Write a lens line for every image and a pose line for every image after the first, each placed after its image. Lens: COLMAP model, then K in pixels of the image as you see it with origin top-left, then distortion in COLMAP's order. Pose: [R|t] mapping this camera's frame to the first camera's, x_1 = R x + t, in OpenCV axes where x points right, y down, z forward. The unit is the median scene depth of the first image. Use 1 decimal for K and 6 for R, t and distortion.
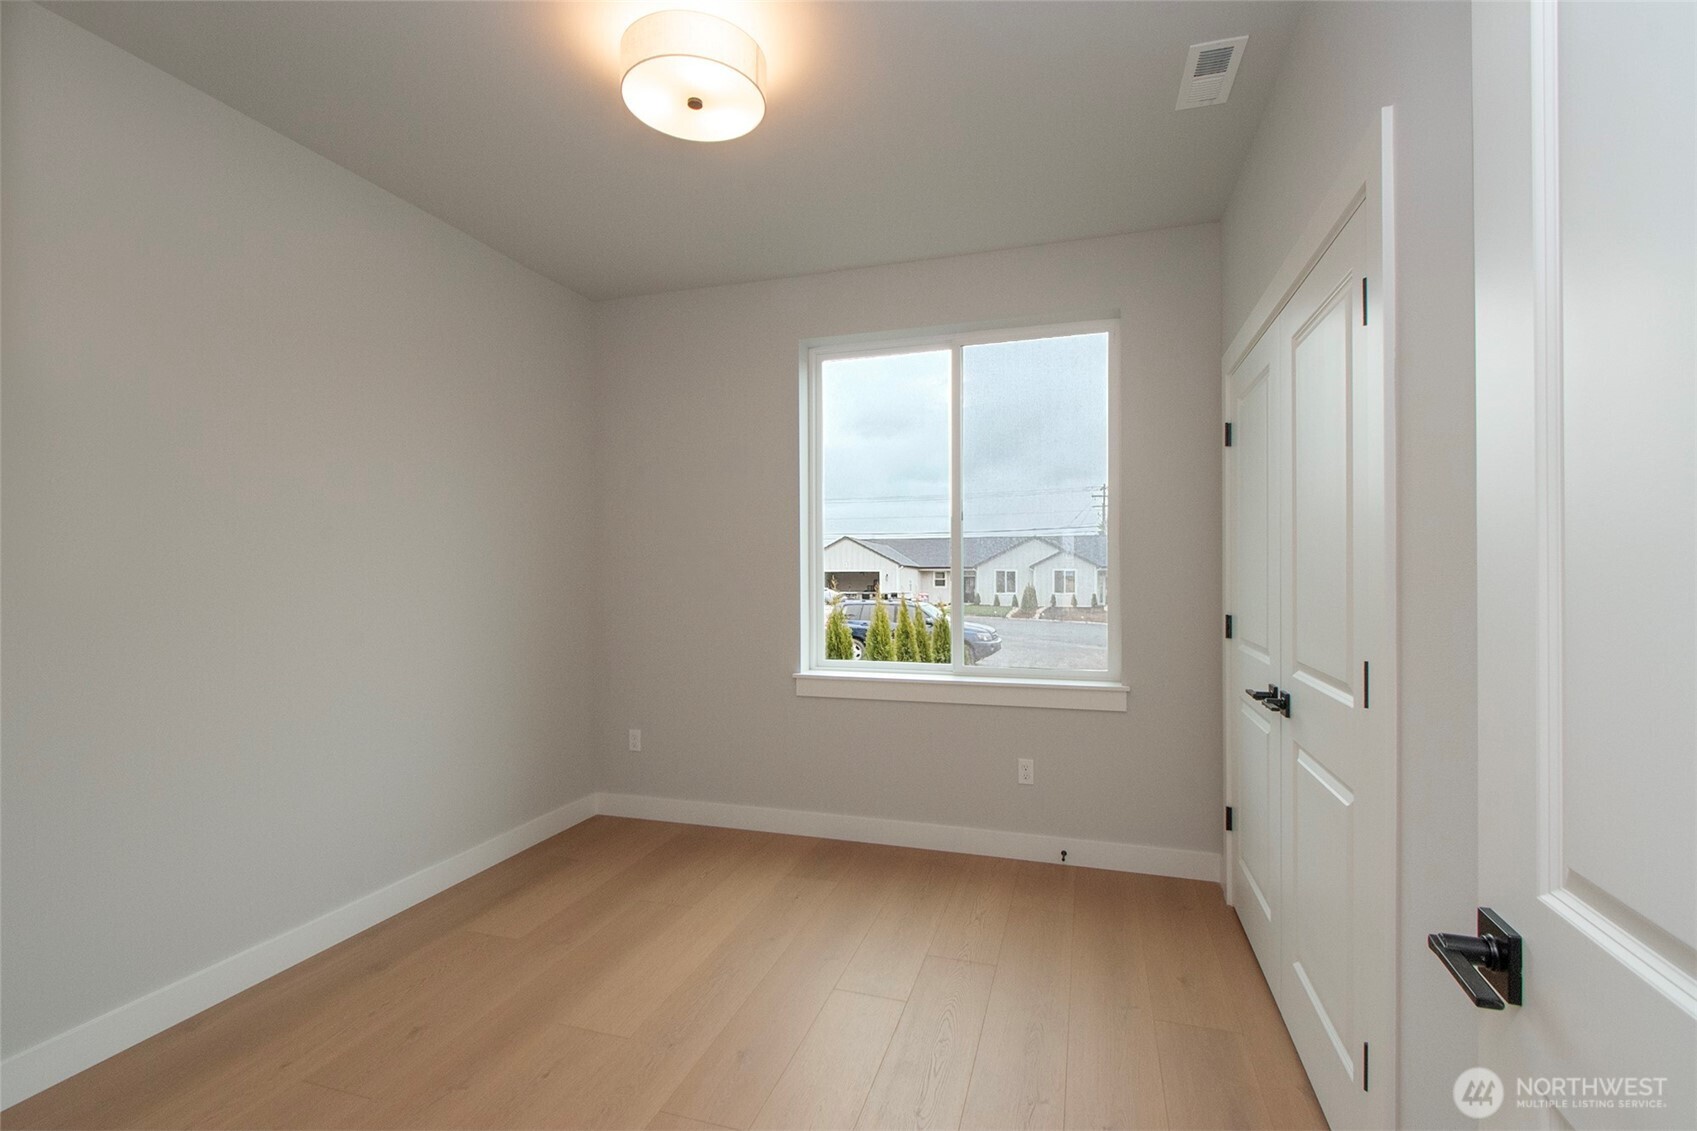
lens RADIAL K [[751.7, 0, 844.5], [0, 751.7, 575.5], [0, 0, 1]] dist [0.001255, -0.000963]
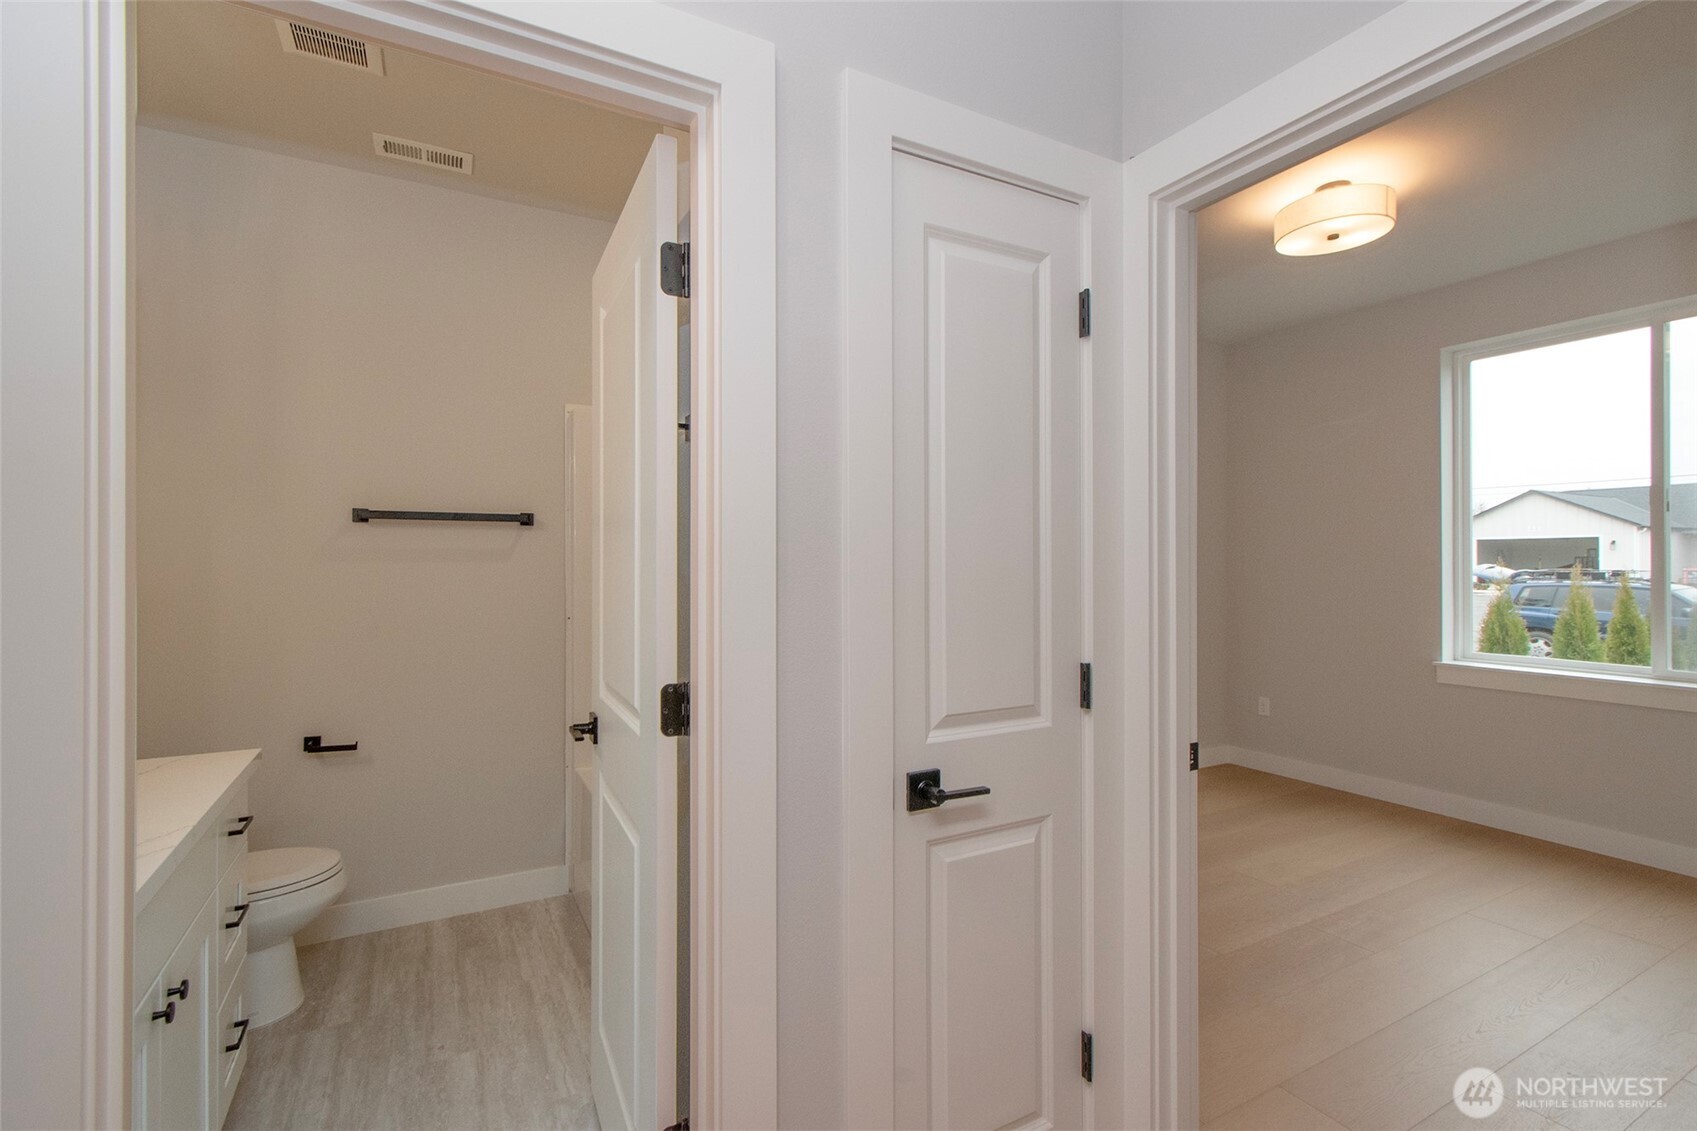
lens RADIAL K [[751.7, 0, 839.9], [0, 751.7, 564.7], [0, 0, 1]] dist [0.001255, -0.000963]
pose [[0.735991, 0.003708, -0.676981, 0.015433], [0.011828, 0.999762, 0.018335, -0.017027], [0.676888, -0.021502, 0.735772, -0.163899]]
